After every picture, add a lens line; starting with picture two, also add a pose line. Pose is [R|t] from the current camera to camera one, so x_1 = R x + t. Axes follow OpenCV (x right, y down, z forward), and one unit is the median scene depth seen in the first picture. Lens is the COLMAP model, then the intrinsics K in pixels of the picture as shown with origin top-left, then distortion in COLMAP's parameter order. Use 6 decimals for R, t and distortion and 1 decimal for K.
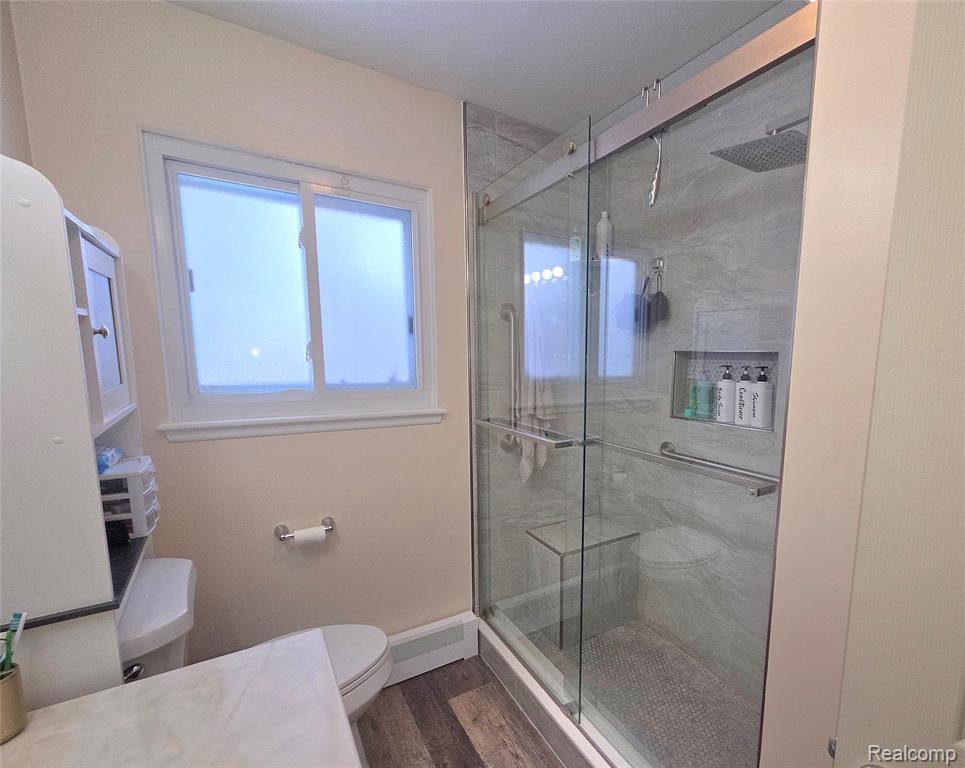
lens RADIAL K [[405.8, 0, 483.8], [0, 405.8, 384.2], [0, 0, 1]] dist [0.003594, 0.000757]
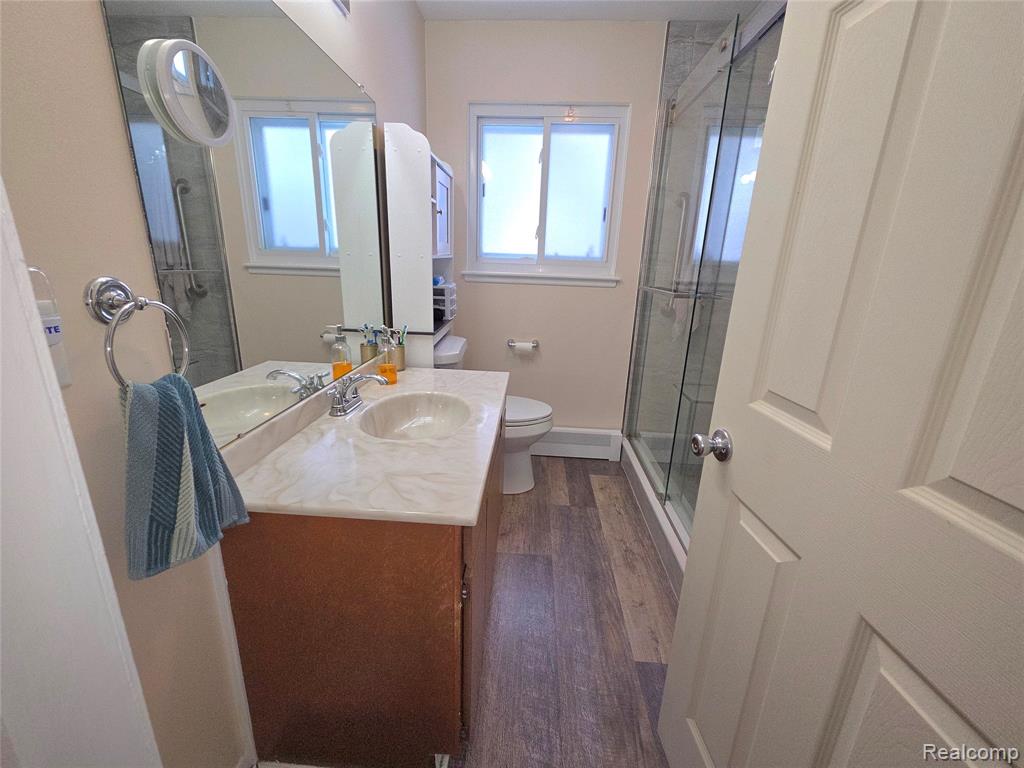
lens RADIAL K [[415.6, 0, 508.4], [0, 415.6, 383.8], [0, 0, 1]] dist [0.002524, -0.000368]
pose [[0.788481, 0.187428, -0.585806, 0.550129], [-0.109150, 0.979961, 0.166624, 0.244088], [0.605297, -0.067439, 0.793138, -0.400780]]
